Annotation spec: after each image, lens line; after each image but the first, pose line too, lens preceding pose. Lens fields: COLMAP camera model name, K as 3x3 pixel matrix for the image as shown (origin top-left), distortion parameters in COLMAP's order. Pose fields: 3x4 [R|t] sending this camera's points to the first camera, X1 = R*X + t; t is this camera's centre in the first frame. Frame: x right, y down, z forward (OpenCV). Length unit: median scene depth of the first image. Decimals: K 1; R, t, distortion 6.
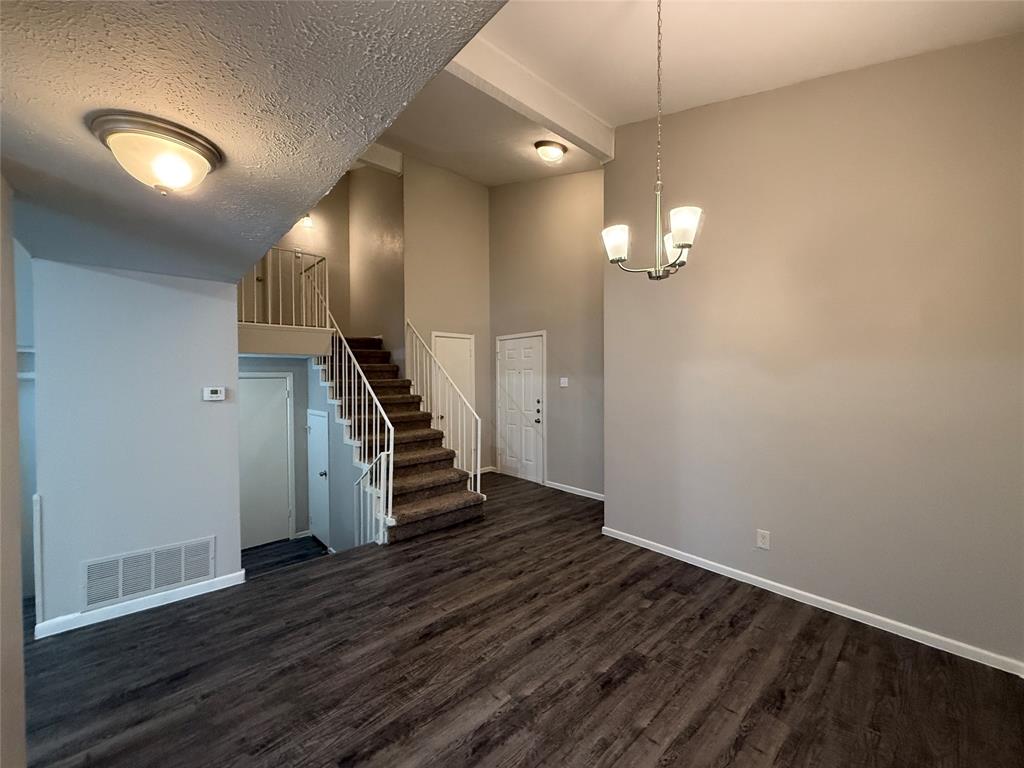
lens RADIAL K [[407.4, 0, 509.2], [0, 407.4, 396.2], [0, 0, 1]] dist [-0.001578, 0.001109]
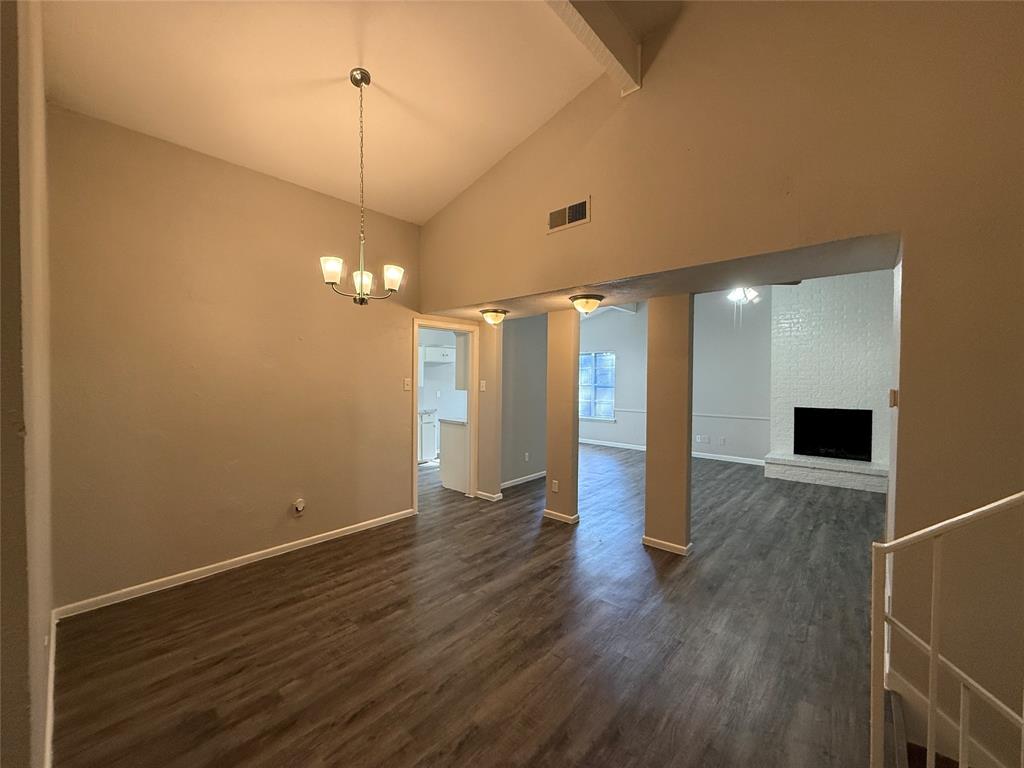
lens RADIAL K [[407.4, 0, 509.3], [0, 407.4, 384.6], [0, 0, 1]] dist [-0.001578, 0.001109]
pose [[-0.994367, 0.007976, -0.105692, 0.018434], [0.000032, 0.997187, 0.074950, -0.091269], [0.105993, 0.074524, -0.991570, 1.794294]]
